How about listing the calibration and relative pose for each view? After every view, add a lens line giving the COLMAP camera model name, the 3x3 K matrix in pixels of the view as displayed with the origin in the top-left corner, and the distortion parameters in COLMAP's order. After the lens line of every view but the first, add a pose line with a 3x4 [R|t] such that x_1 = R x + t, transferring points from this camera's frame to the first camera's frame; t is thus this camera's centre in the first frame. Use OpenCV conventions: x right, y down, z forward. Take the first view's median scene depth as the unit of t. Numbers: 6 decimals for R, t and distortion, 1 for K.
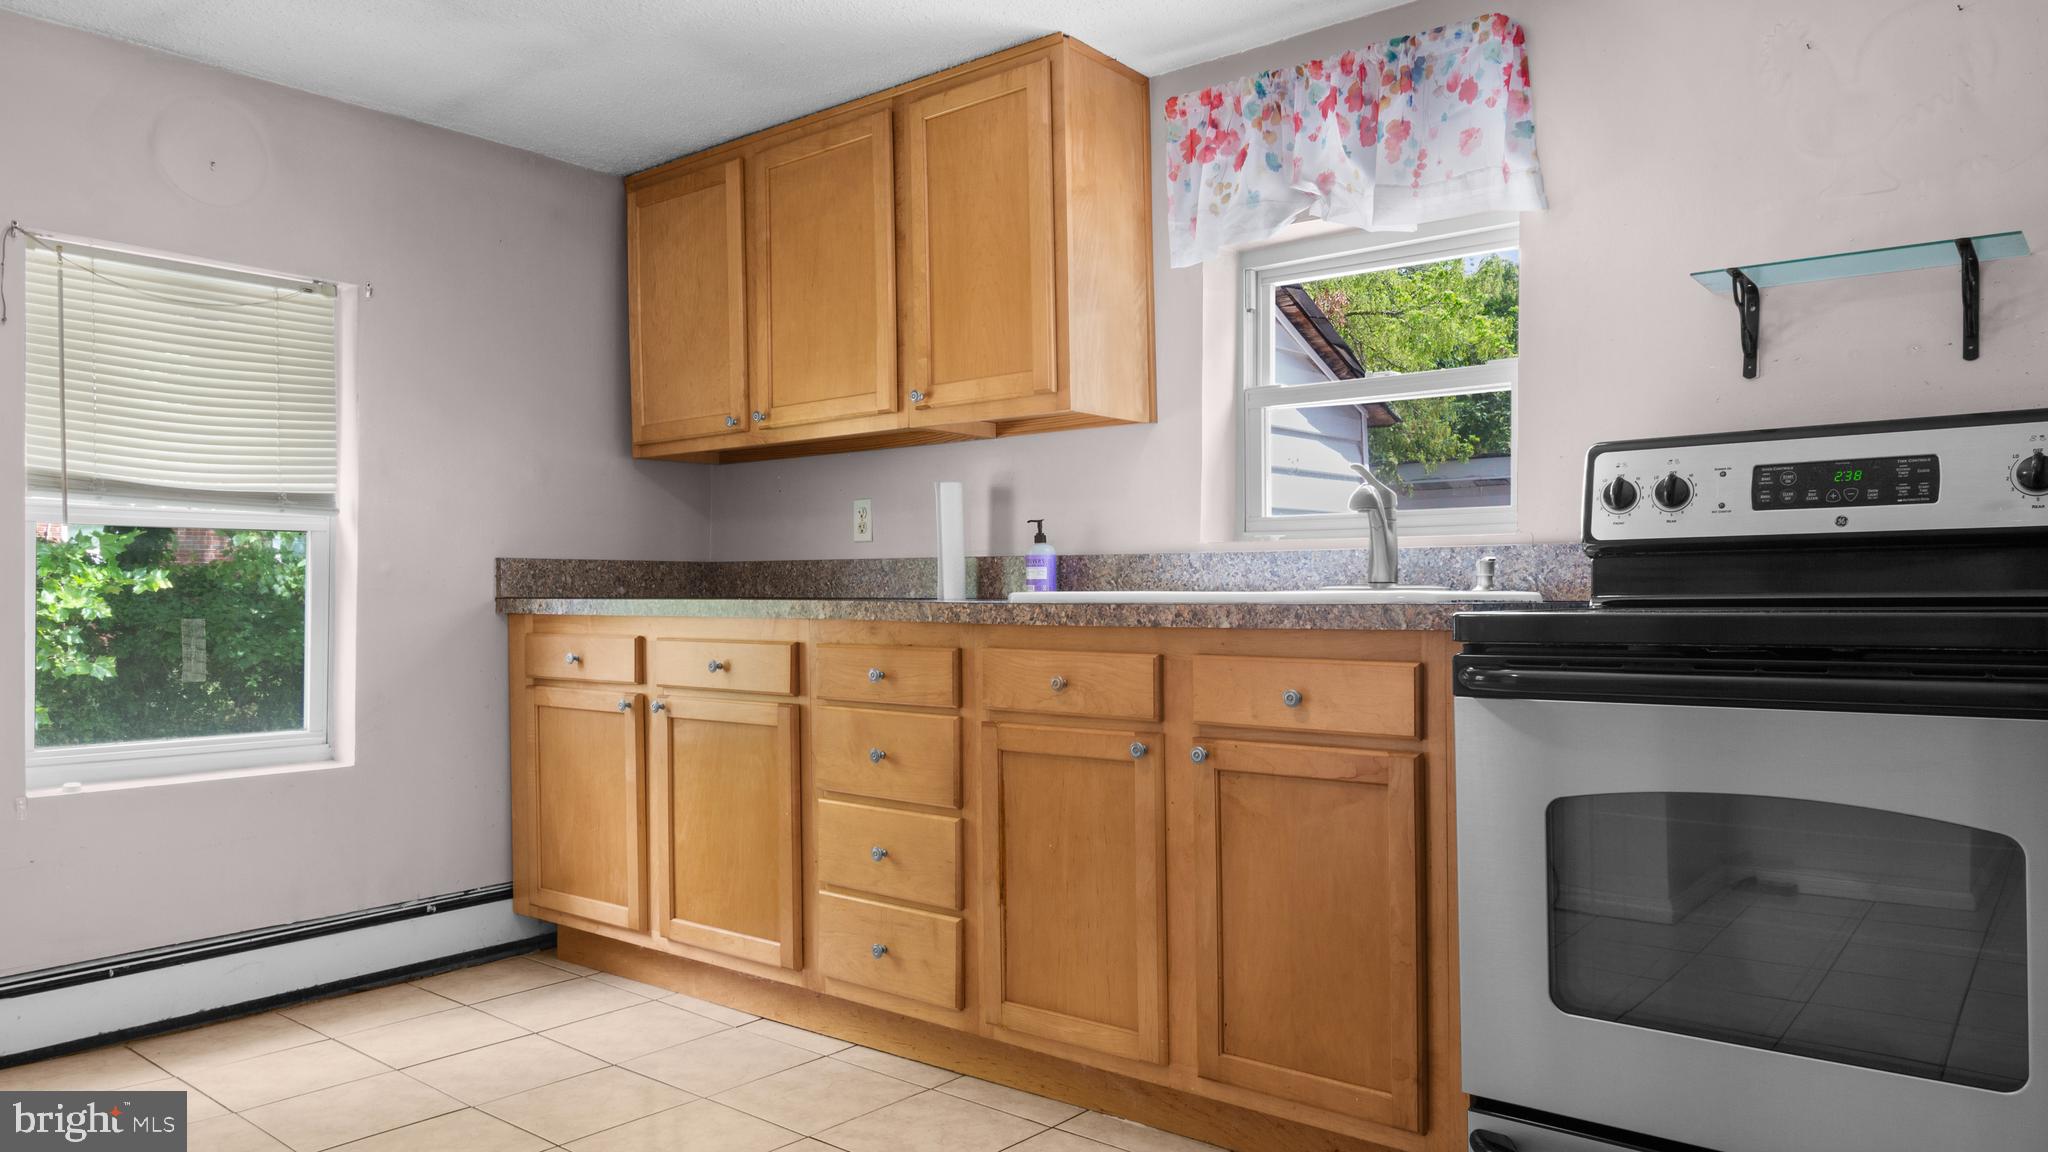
lens RADIAL K [[1390.1, 0, 1008.5], [0, 1390.1, 560.0], [0, 0, 1]] dist [-0.007227, 0.014230]
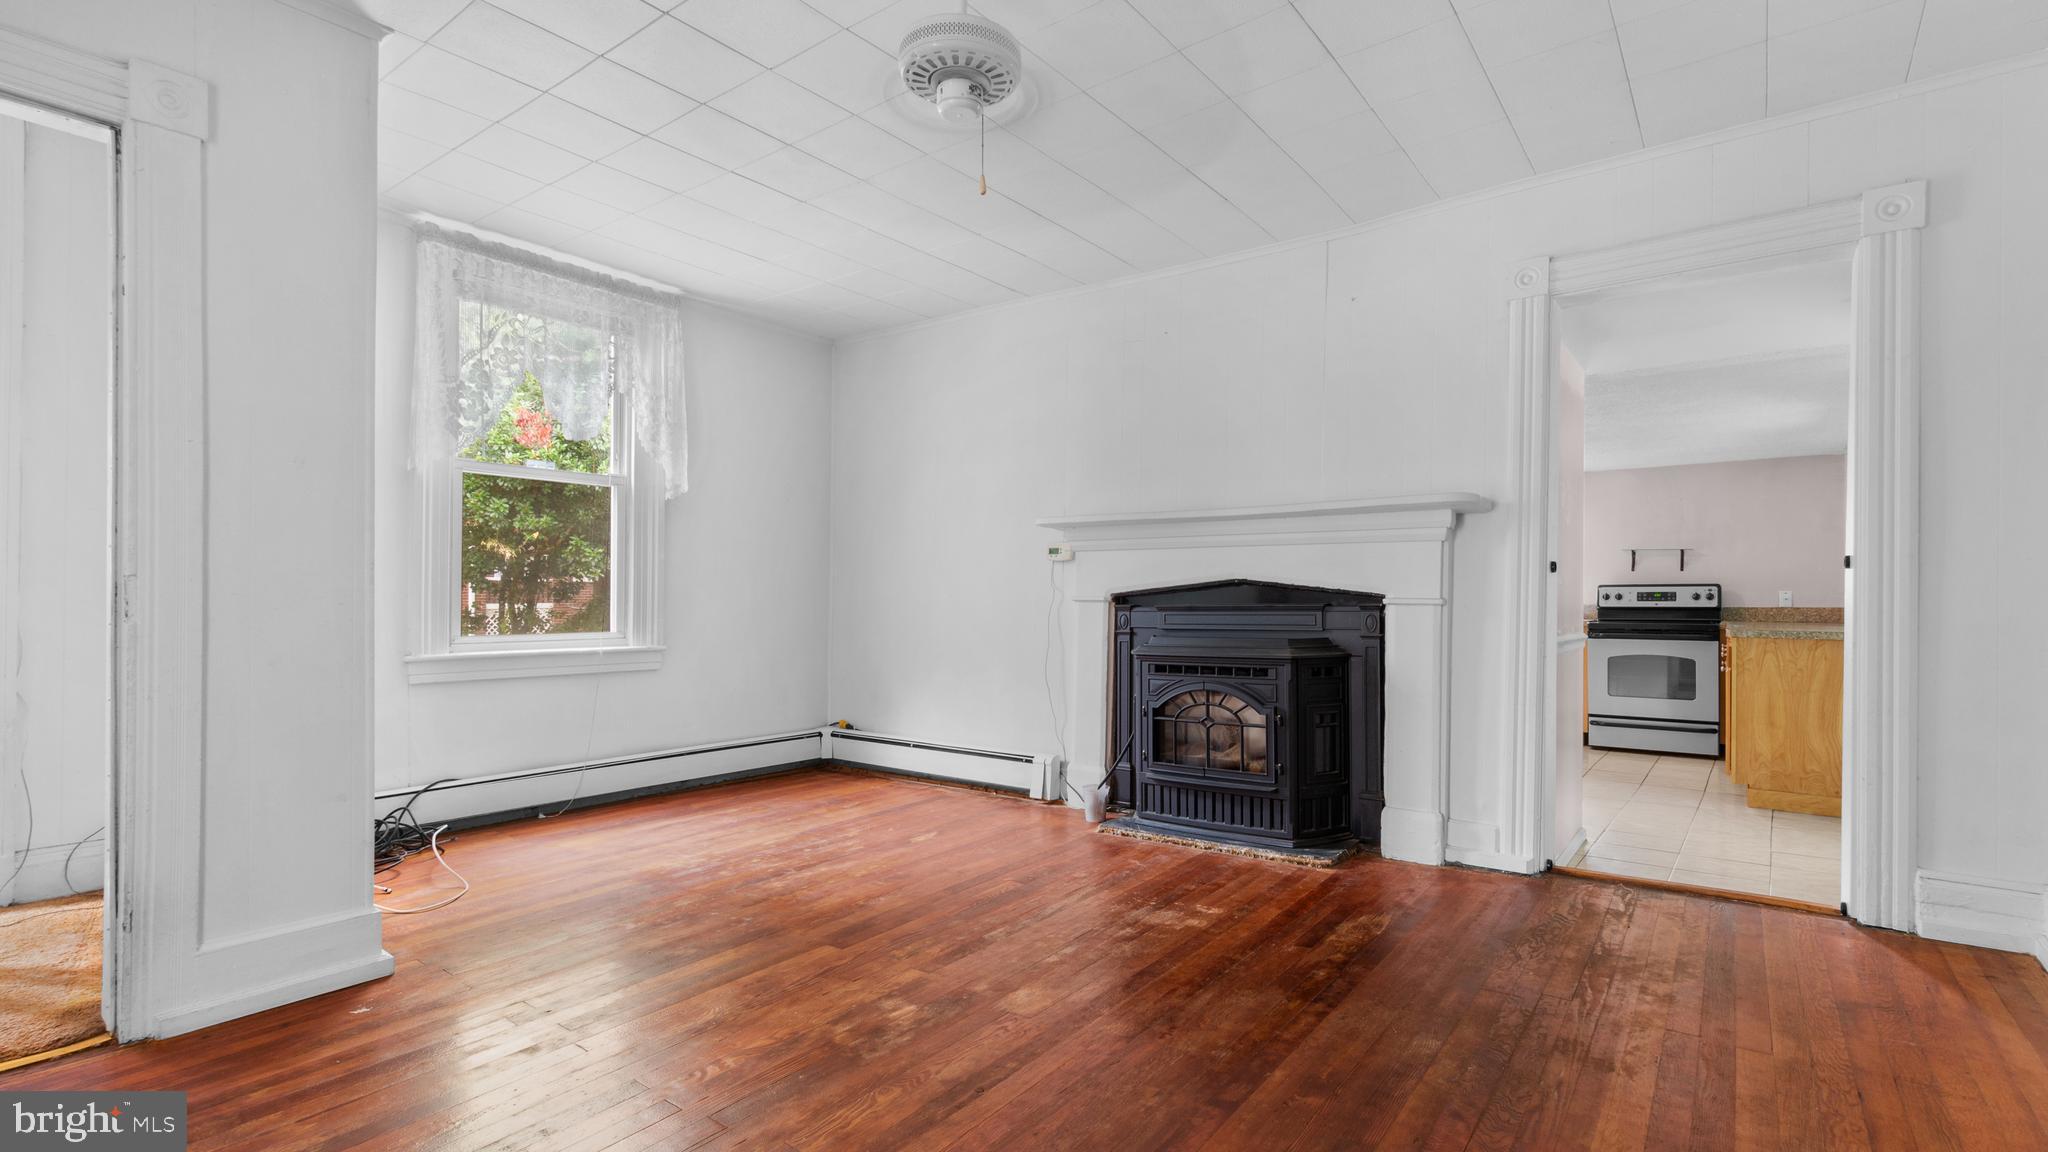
lens RADIAL K [[949.7, 0, 1017.3], [0, 949.7, 602.3], [0, 0, 1]] dist [0.005074, -0.000382]
pose [[0.998695, 0.008371, 0.050387, -1.438866], [-0.009657, 0.999632, 0.025337, -0.077147], [-0.050157, -0.025791, 0.998408, -1.773069]]
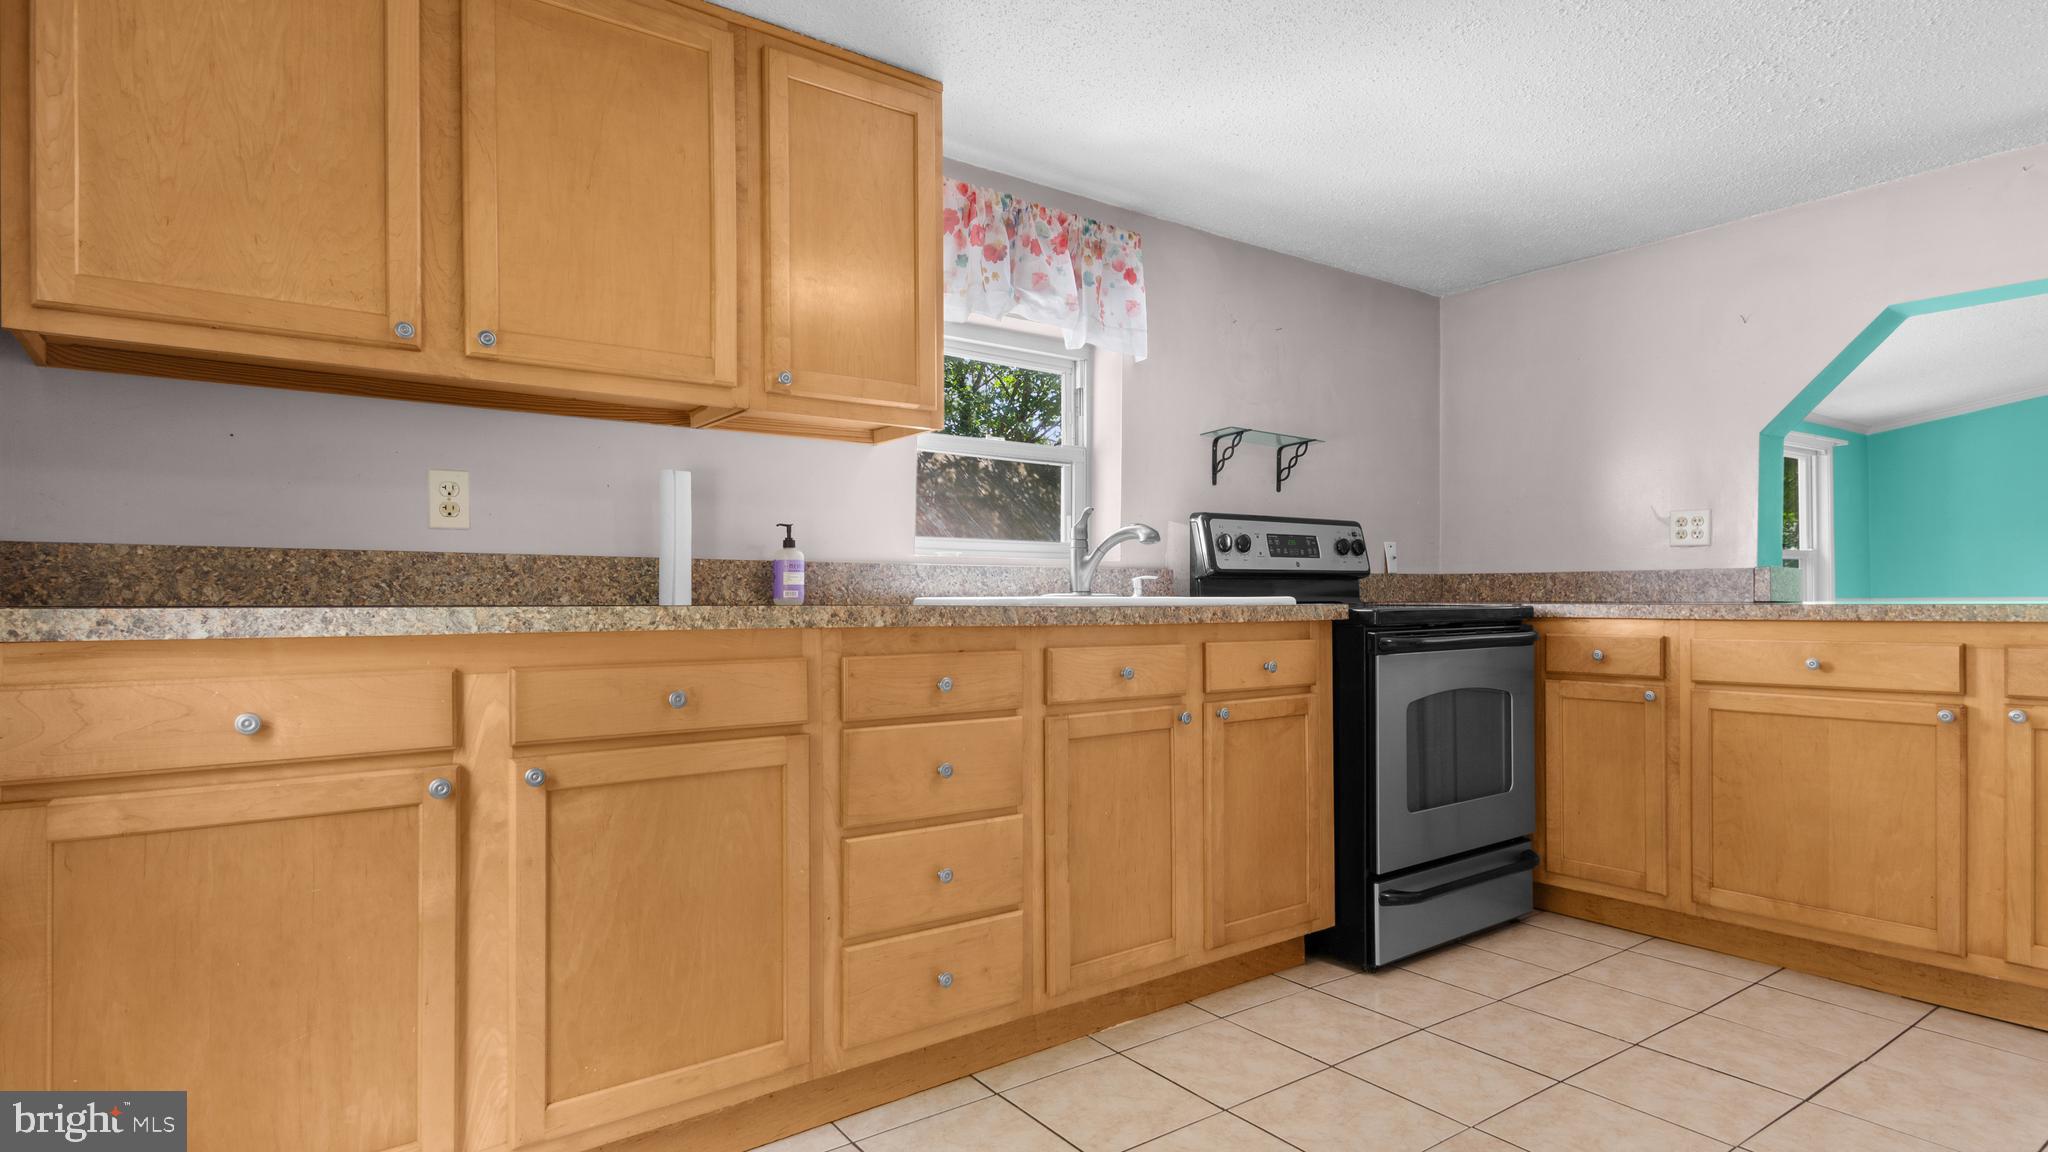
lens RADIAL K [[1079.4, 0, 1011.3], [0, 1079.4, 550.0], [0, 0, 1]] dist [0.007718, 0.000536]
pose [[0.221288, 0.043821, 0.974224, -0.828514], [-0.024215, 0.998929, -0.039432, 0.019460], [-0.974908, -0.014865, 0.222112, 0.819203]]
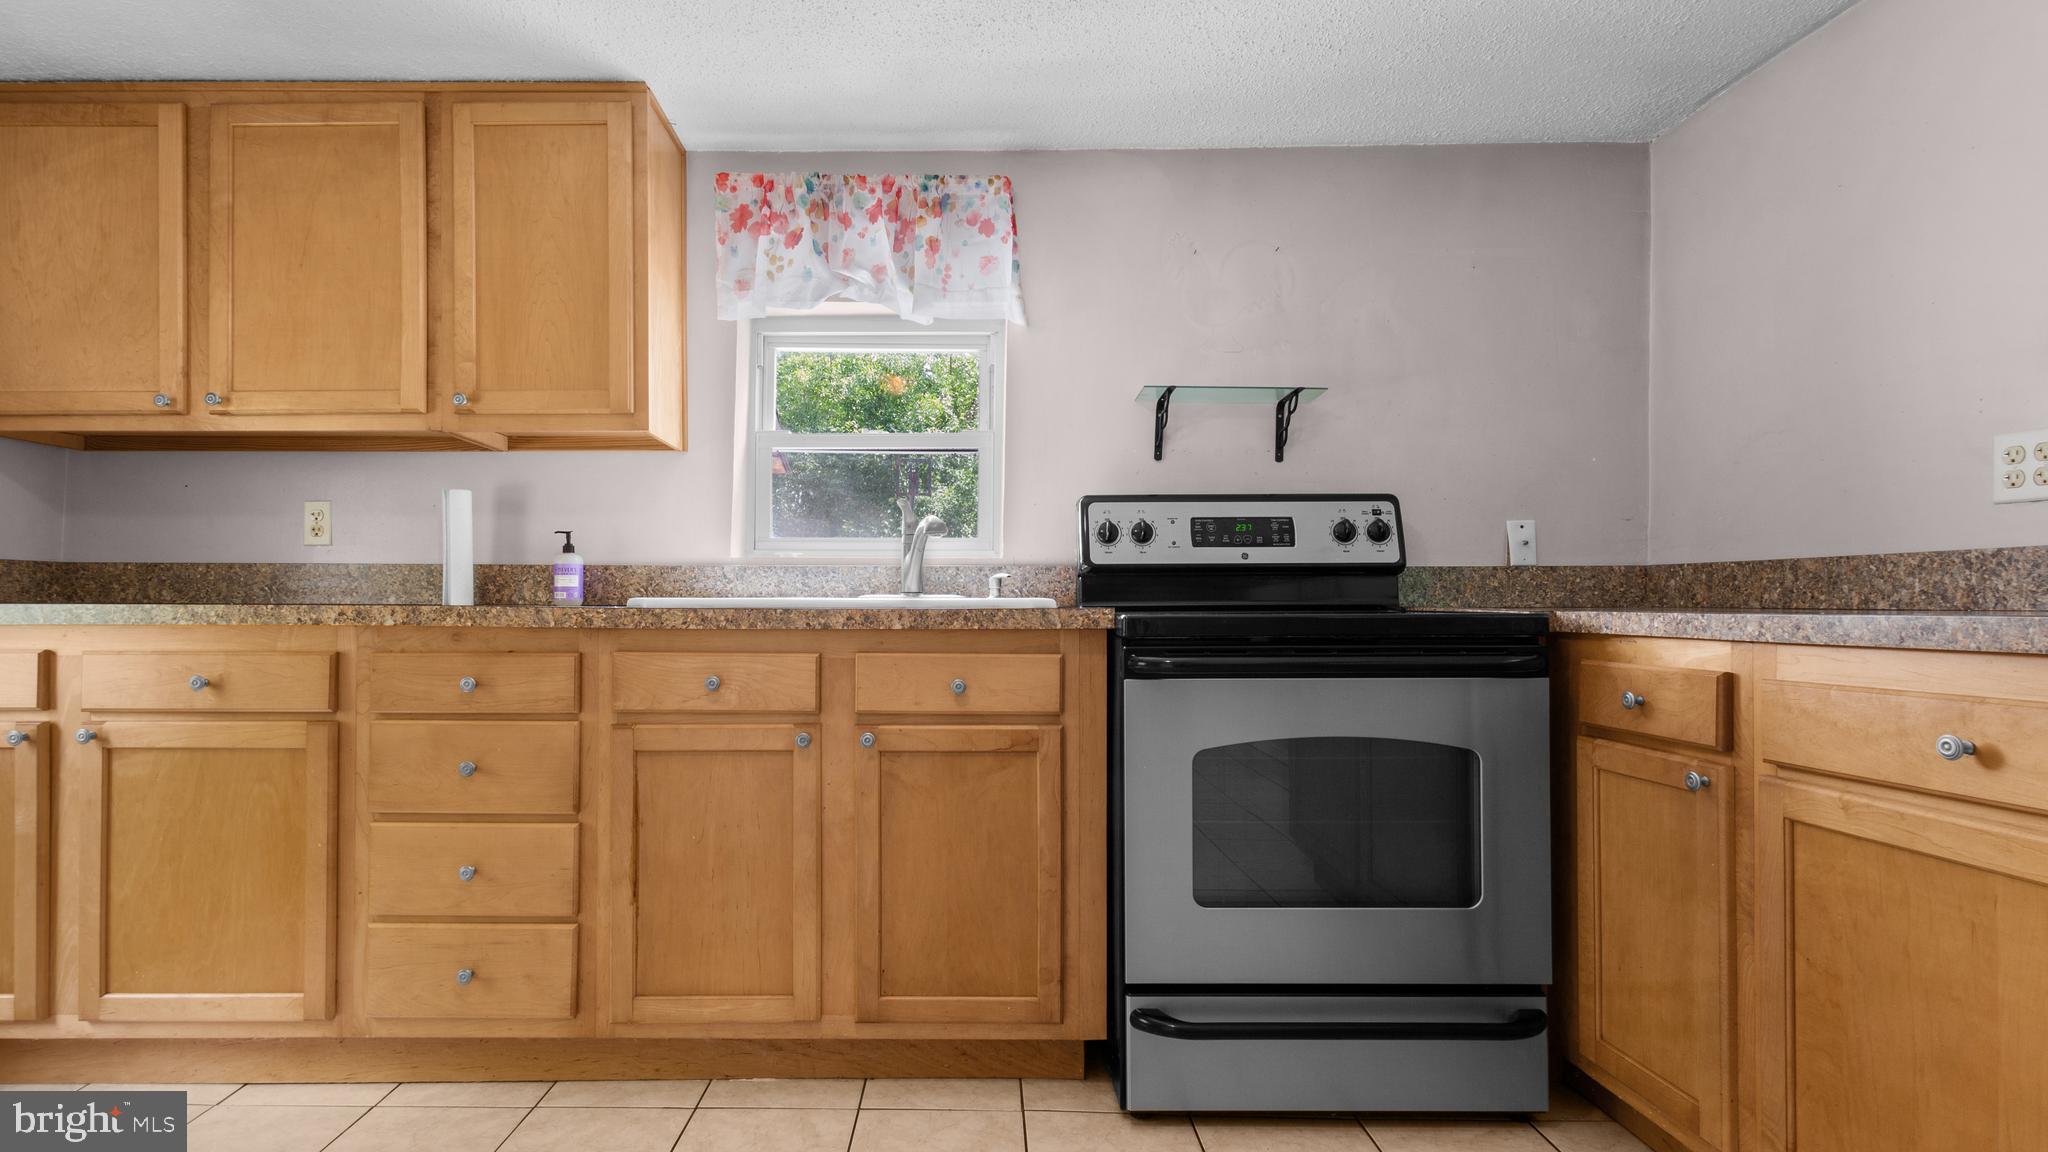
lens RADIAL K [[973.1, 0, 952.4], [0, 973.1, 566.7], [0, 0, 1]] dist [0.011049, -0.005491]
pose [[0.767710, 0.025446, 0.640292, -0.278740], [-0.019161, 0.999676, -0.016755, 0.006975], [-0.640511, 0.000594, 0.767949, 0.282497]]
